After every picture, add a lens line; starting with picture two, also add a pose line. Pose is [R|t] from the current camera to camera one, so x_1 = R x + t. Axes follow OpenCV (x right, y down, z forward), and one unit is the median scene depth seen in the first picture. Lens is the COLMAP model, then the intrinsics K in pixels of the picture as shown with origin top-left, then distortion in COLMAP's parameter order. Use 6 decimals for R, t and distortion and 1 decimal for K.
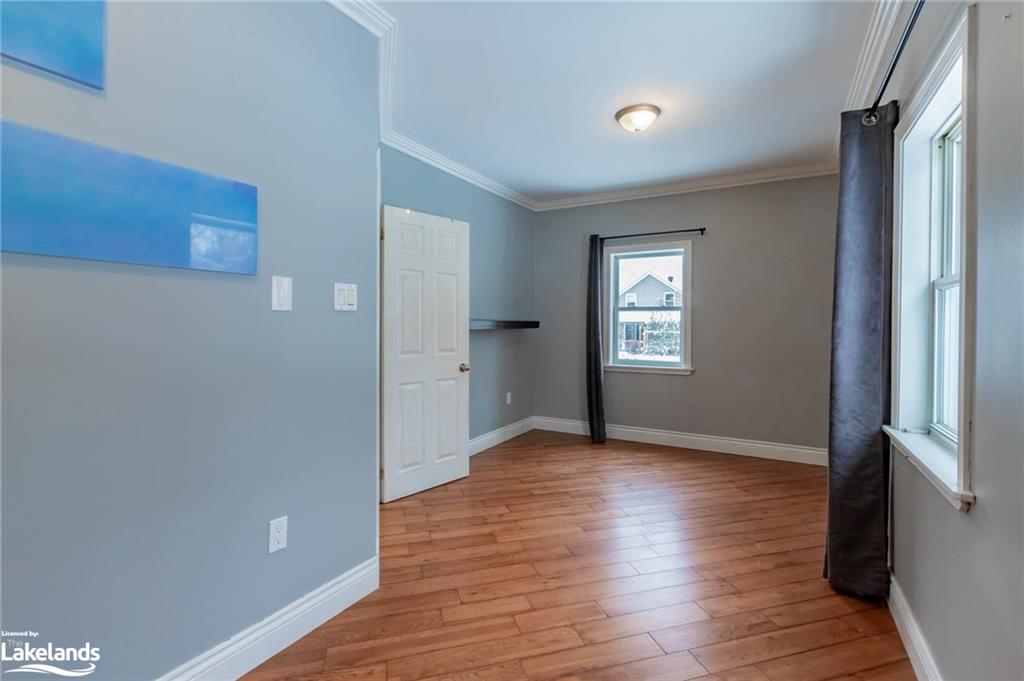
lens RADIAL K [[466.4, 0, 507.3], [0, 466.4, 332.1], [0, 0, 1]] dist [0.000782, -0.000058]
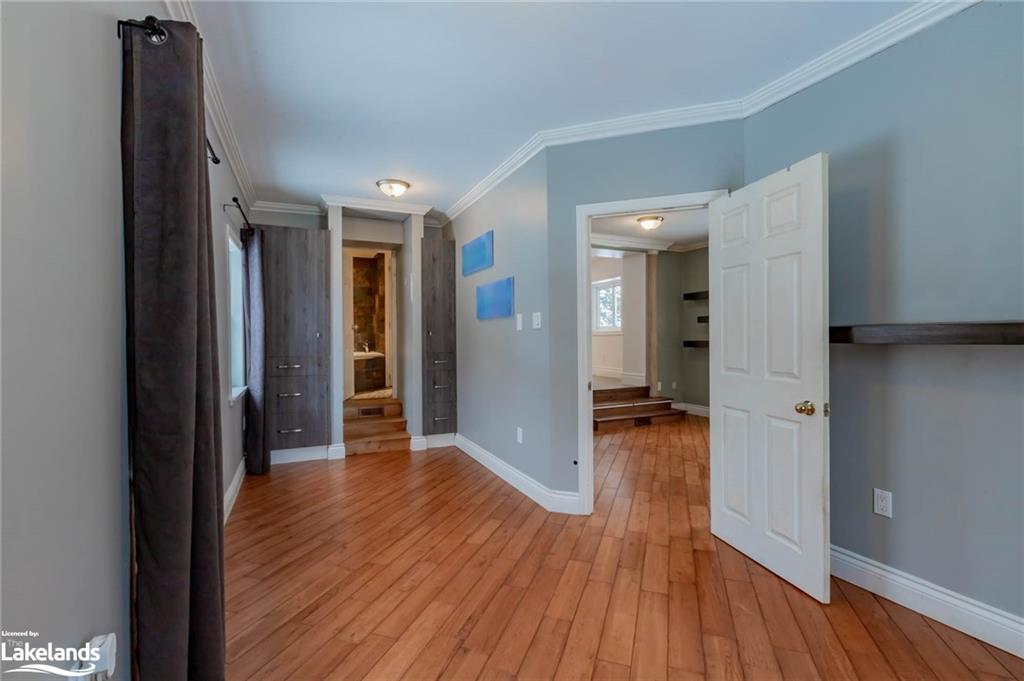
lens RADIAL K [[461.8, 0, 516.5], [0, 461.8, 338.7], [0, 0, 1]] dist [-0.000794, -0.000453]
pose [[-0.564046, 0.004690, -0.825730, 0.682997], [-0.008333, 0.999901, 0.011372, -0.017008], [0.825701, 0.013295, -0.563951, 1.180281]]
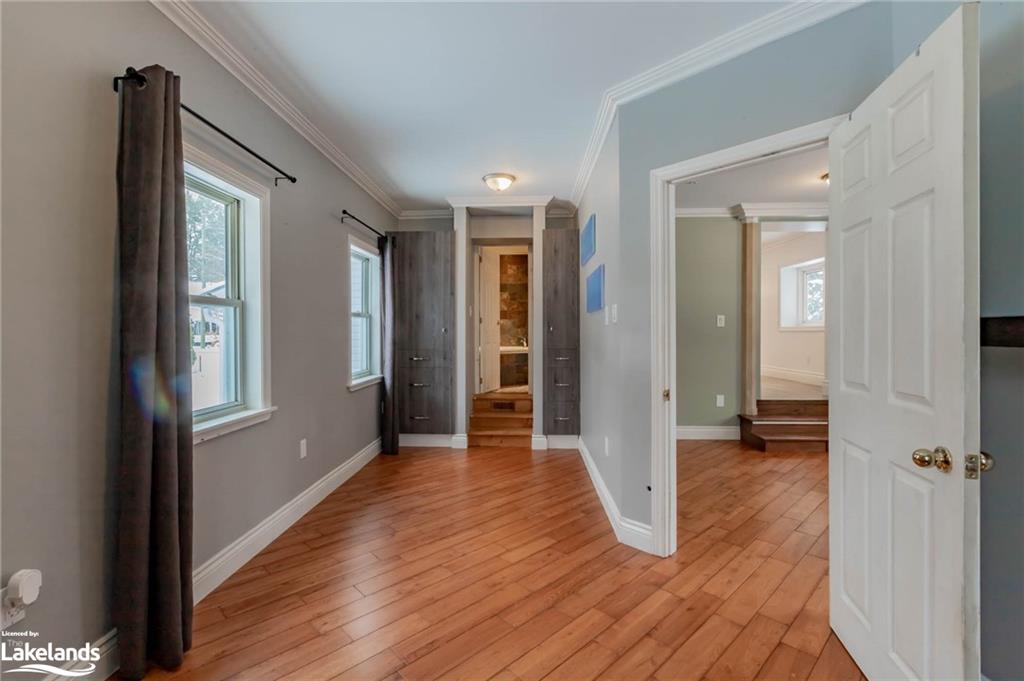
lens RADIAL K [[466.4, 0, 507.3], [0, 466.4, 332.1], [0, 0, 1]] dist [0.000782, -0.000058]
pose [[-0.881629, -0.002230, -0.471938, 0.393245], [-0.008432, 0.999904, 0.011028, -0.018992], [0.471868, 0.013701, -0.881563, 1.323484]]
